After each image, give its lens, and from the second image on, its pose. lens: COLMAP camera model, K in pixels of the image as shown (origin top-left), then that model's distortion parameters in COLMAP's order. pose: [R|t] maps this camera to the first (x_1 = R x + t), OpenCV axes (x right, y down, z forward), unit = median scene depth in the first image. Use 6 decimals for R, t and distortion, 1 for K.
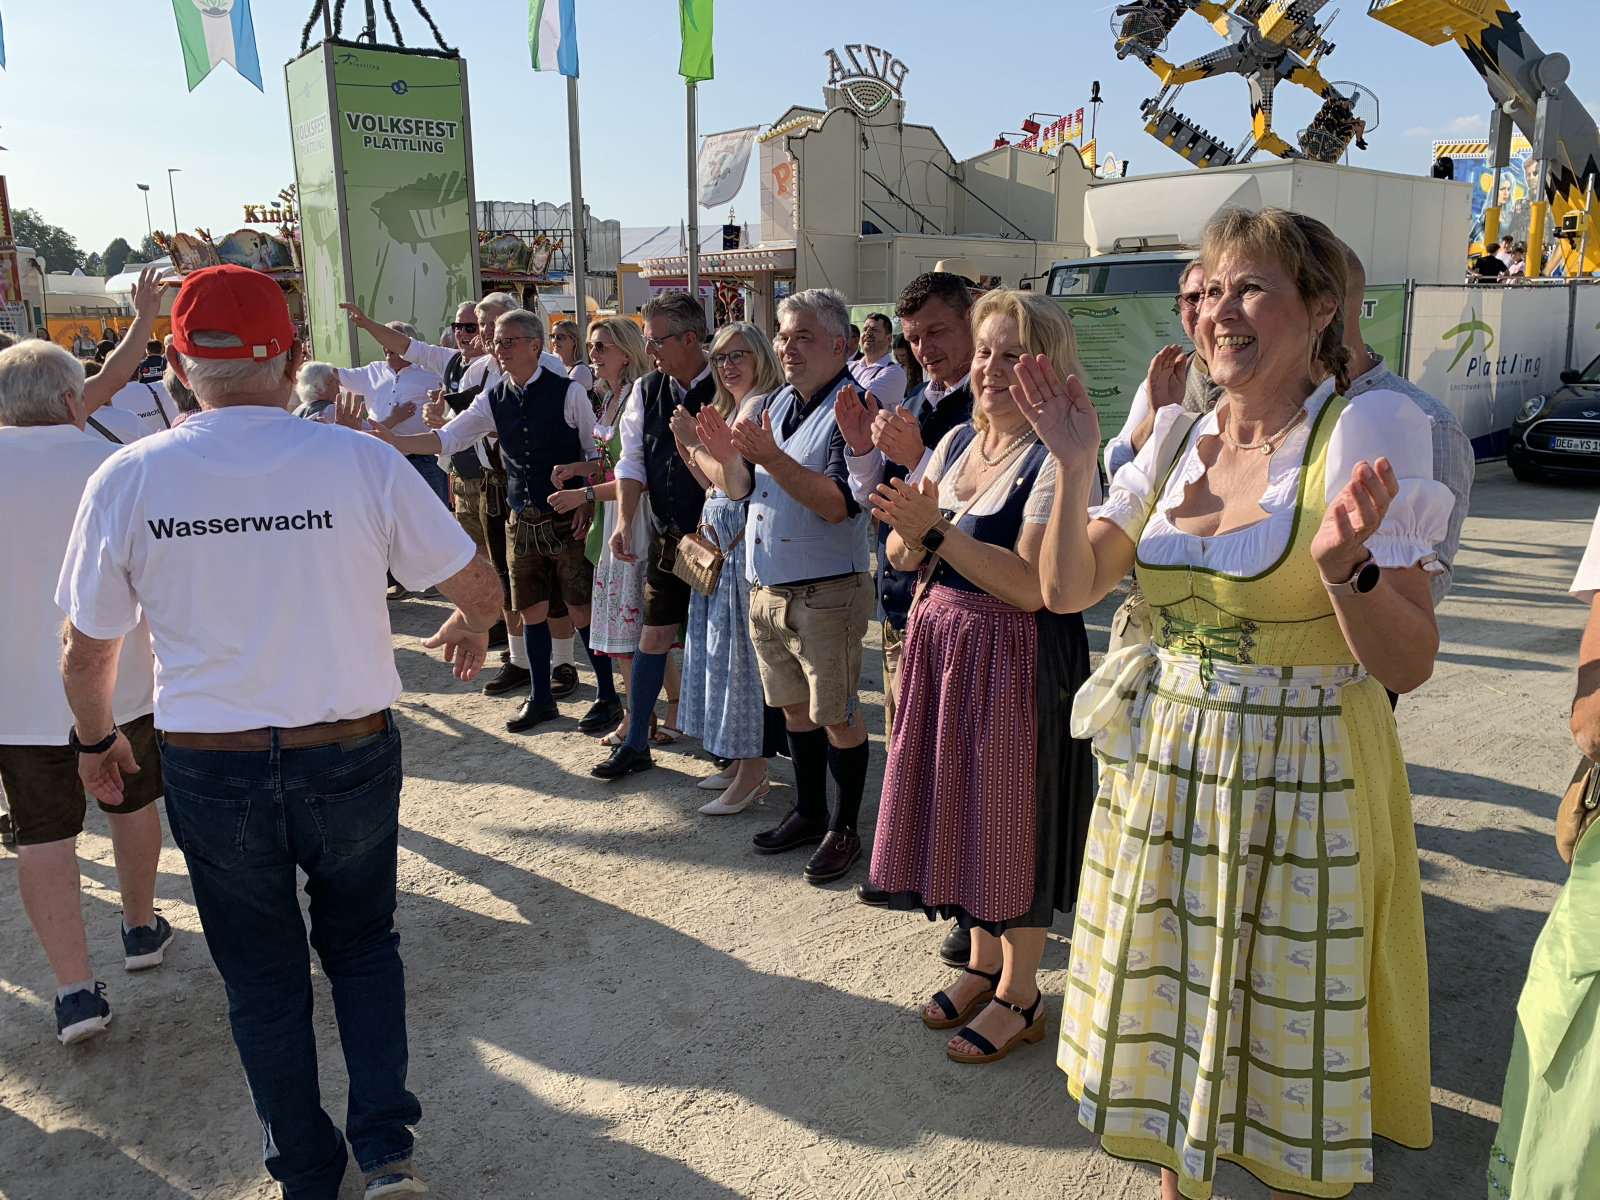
lens RADIAL K [[1202.1, 0, 805.0], [0, 1202.1, 605.4], [0, 0, 1]] dist [-0.000362, 0.018486]
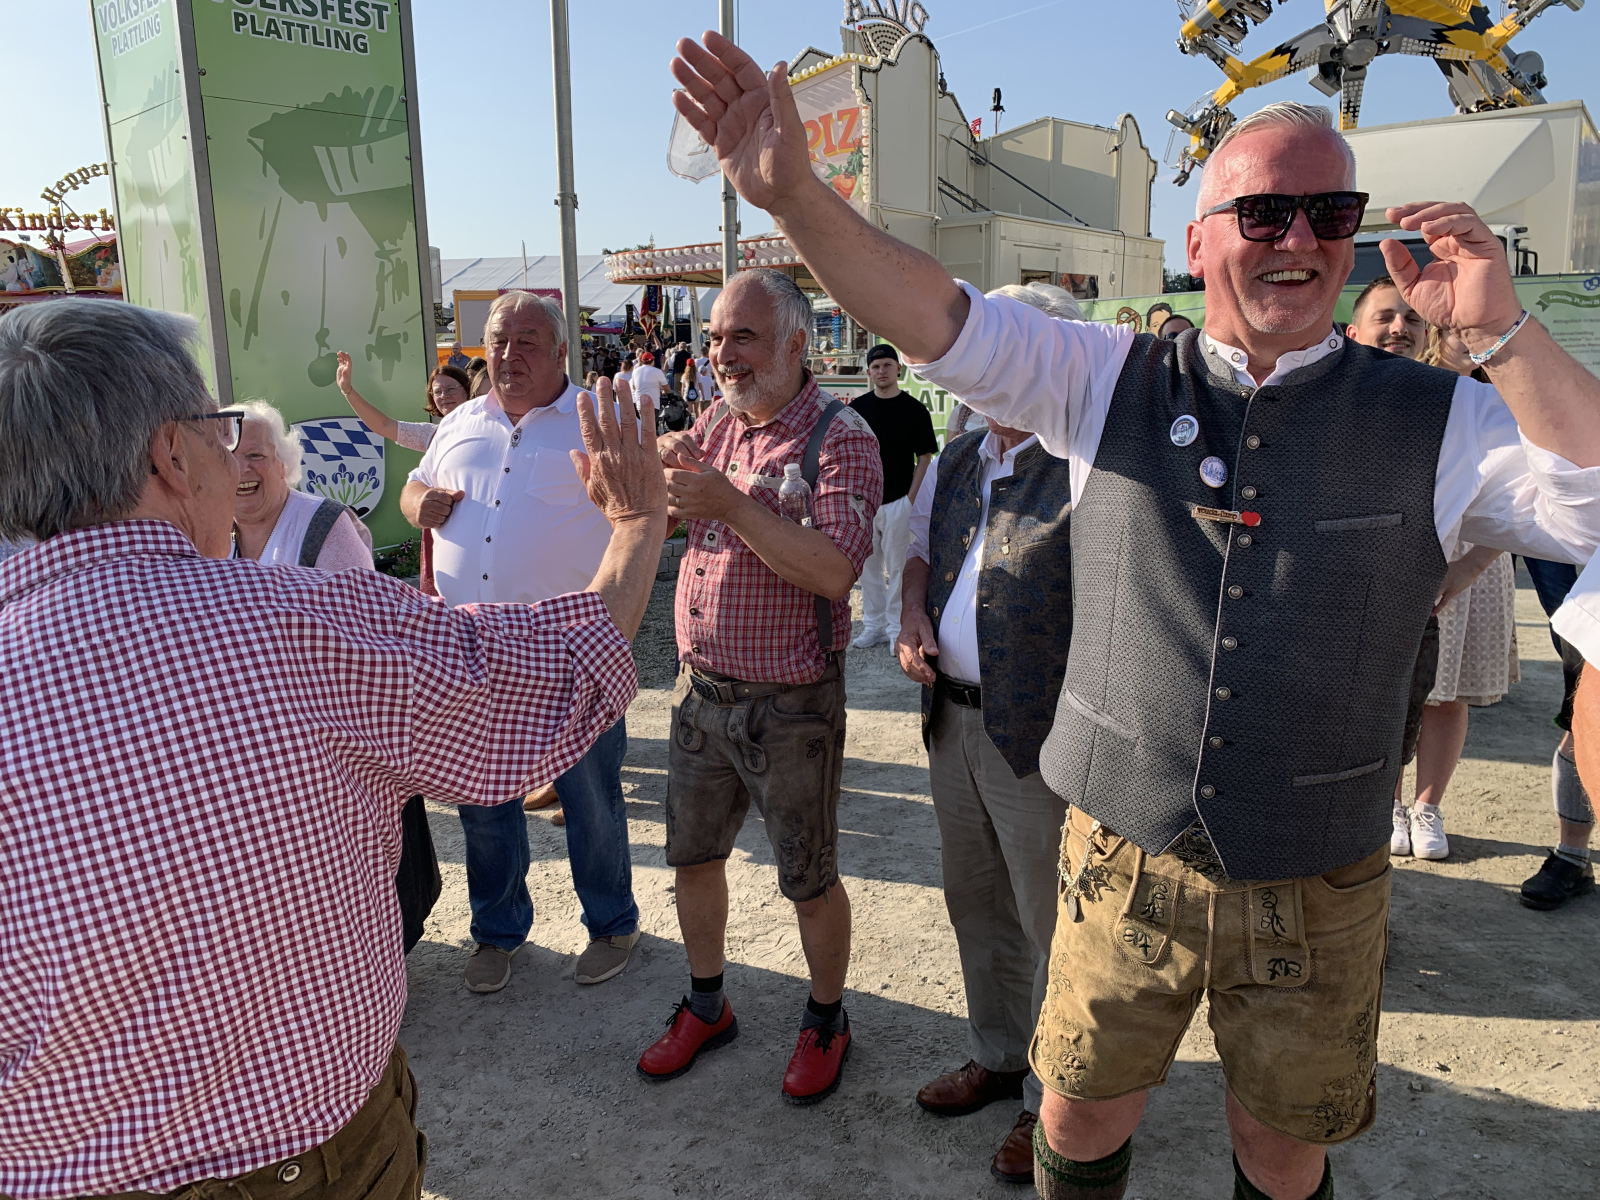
lens RADIAL K [[1225.3, 0, 800.0], [0, 1225.3, 600.0], [0, 0, 1]] dist [0.012497, -0.001493]
pose [[0.989019, -0.040567, 0.142113, -0.146729], [0.045790, 0.998383, -0.033673, -0.058867], [-0.140518, 0.039811, 0.989277, 0.296362]]
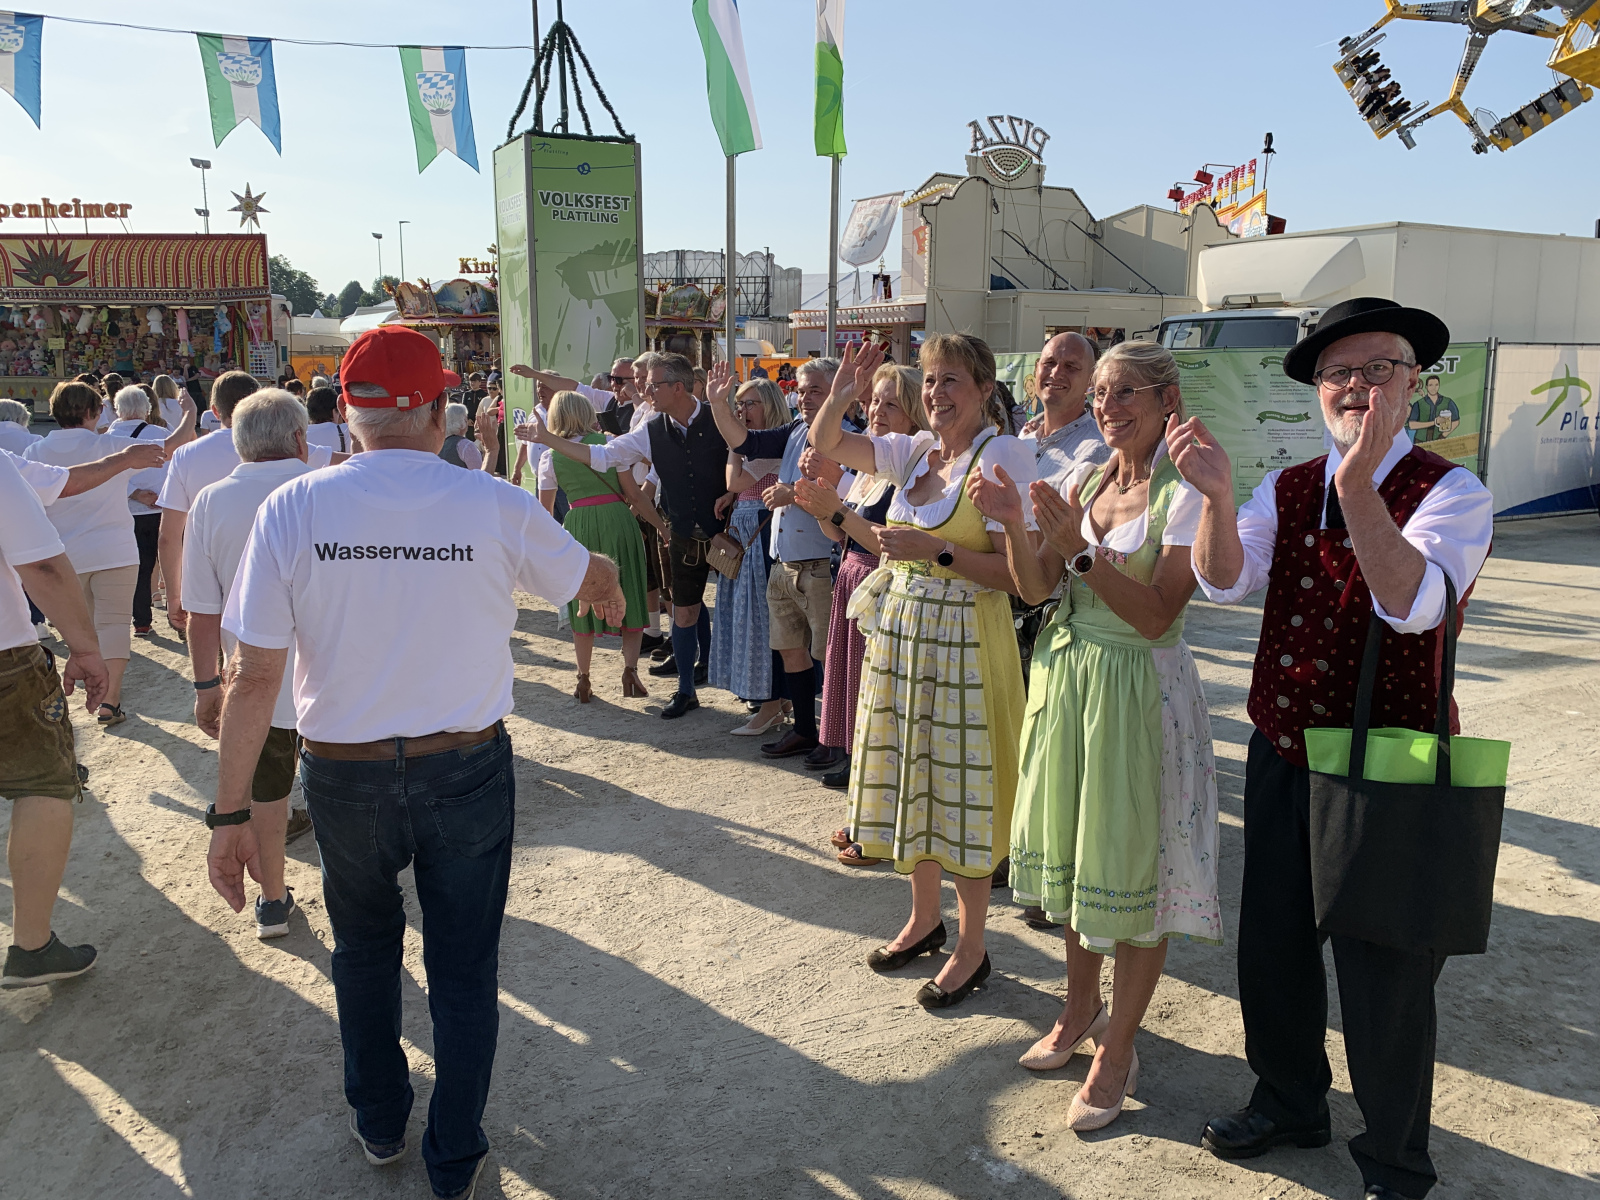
lens RADIAL K [[1190.4, 0, 800.0], [0, 1190.4, 600.0], [0, 0, 1]] dist [0.051783, -0.075629]
pose [[0.988300, 0.041418, -0.146790, 0.047655], [-0.046824, 0.998339, -0.033564, 0.016603], [0.145156, 0.040045, 0.988598, -0.087418]]
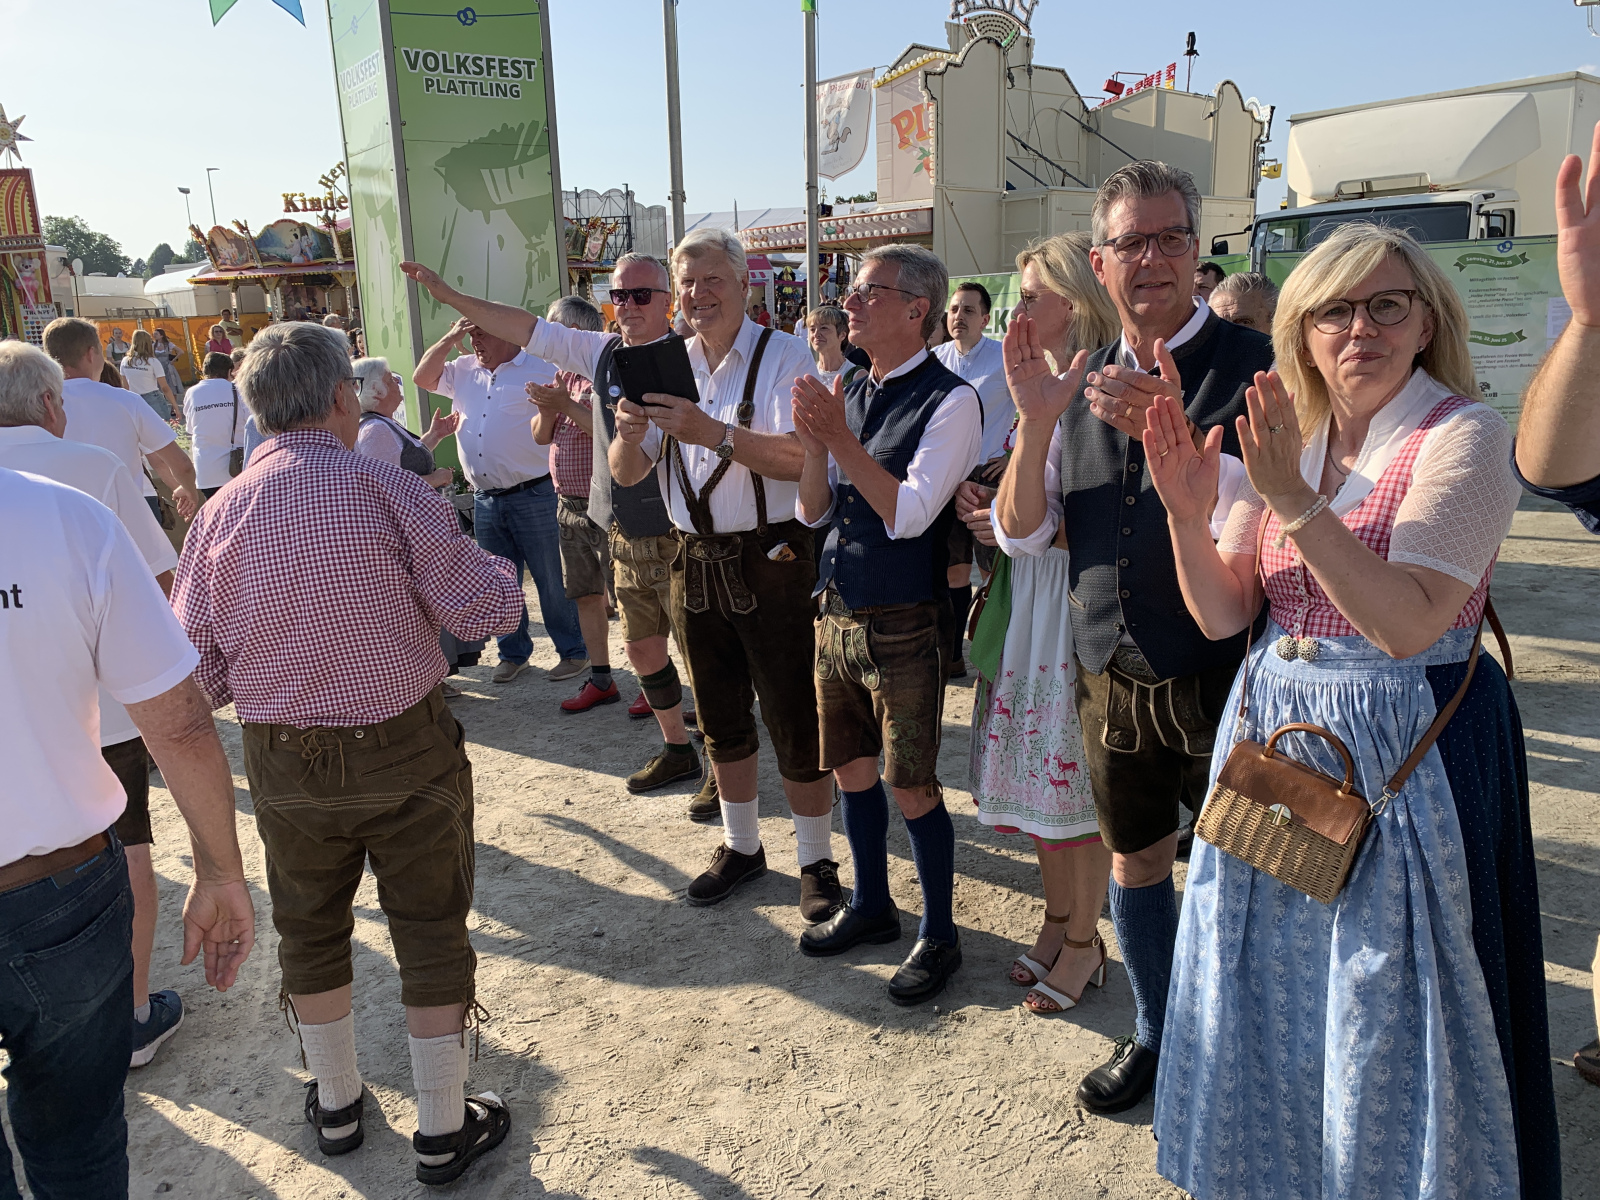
lens RADIAL K [[1219.1, 0, 793.4], [0, 1219.1, 605.8], [0, 0, 1]] dist [0.008359, 0.003228]
pose [[0.998837, -0.015512, -0.045649, -0.065920], [0.015838, 0.999852, 0.006790, -0.027869], [0.045537, -0.007505, 0.998934, 0.142095]]
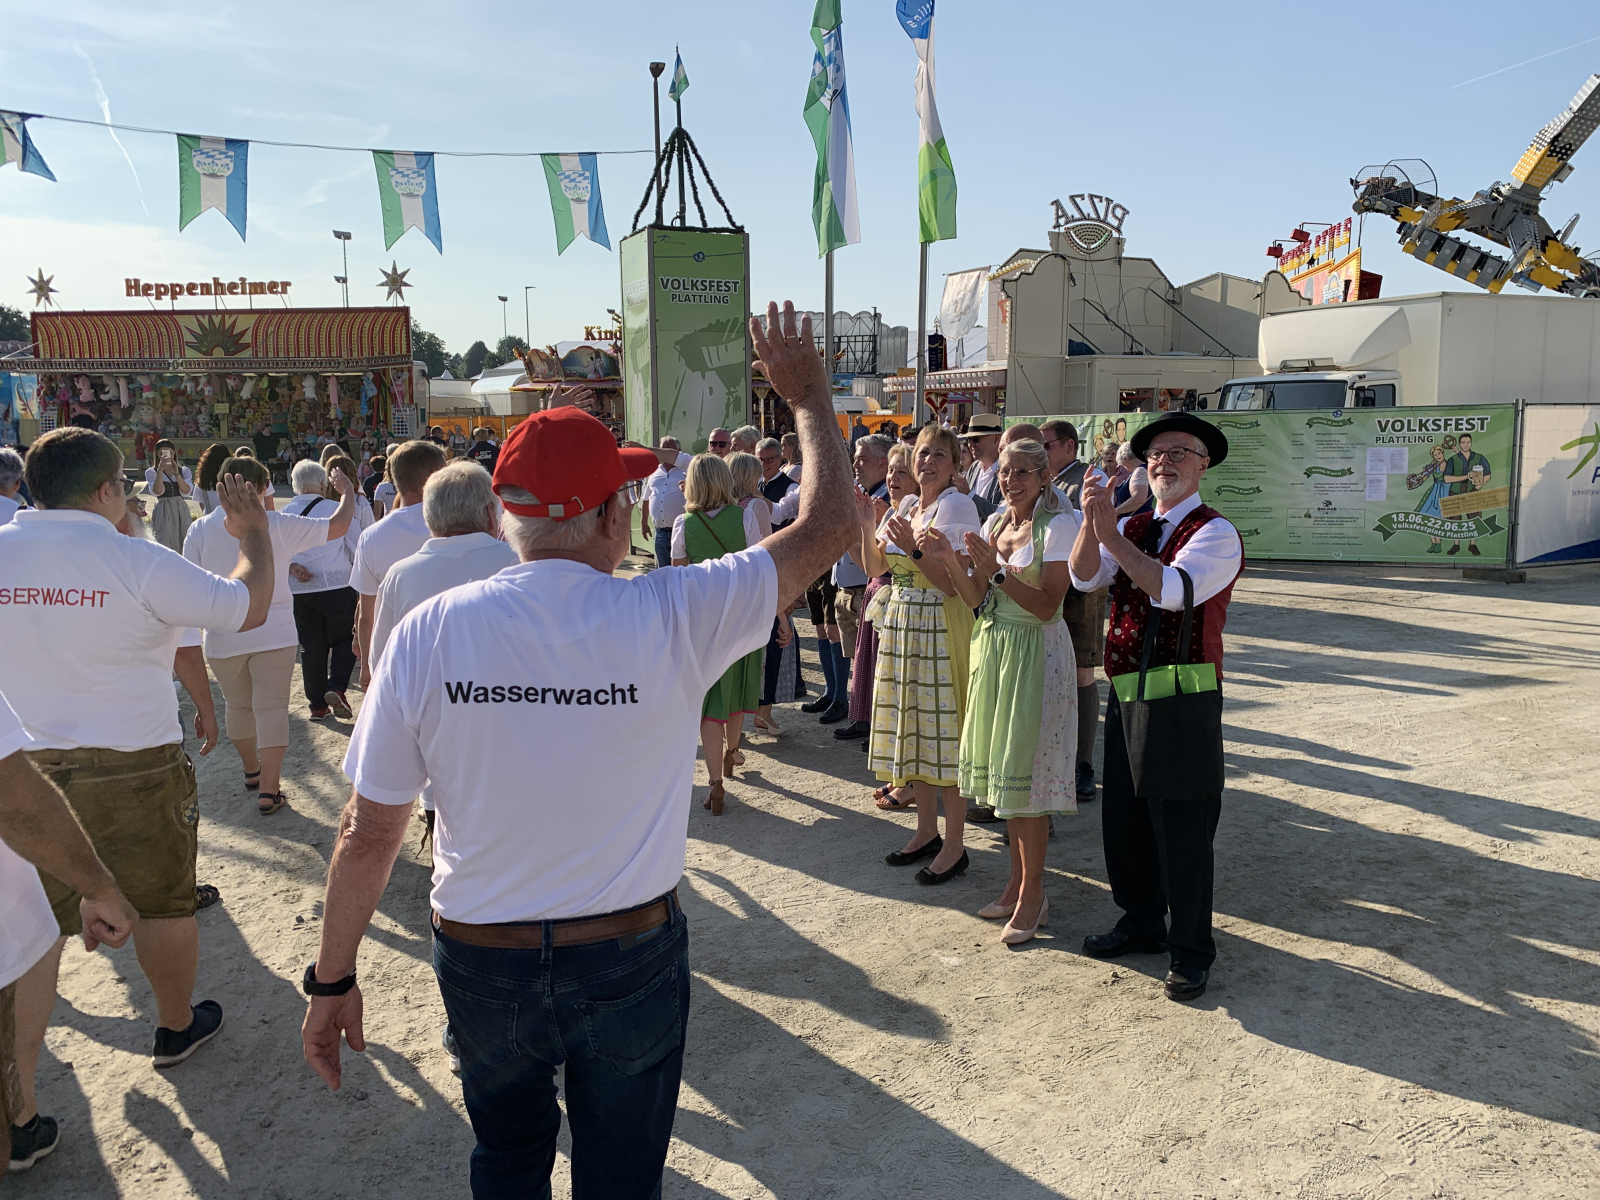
lens RADIAL K [[1180.6, 0, 833.3], [0, 1180.6, 612.7], [0, 0, 1]] dist [0.088489, -0.149130]
pose [[0.976639, 0.039378, -0.211249, 0.078827], [-0.053728, 0.996590, -0.062626, 0.029576], [0.208062, 0.072513, 0.975424, -0.175288]]
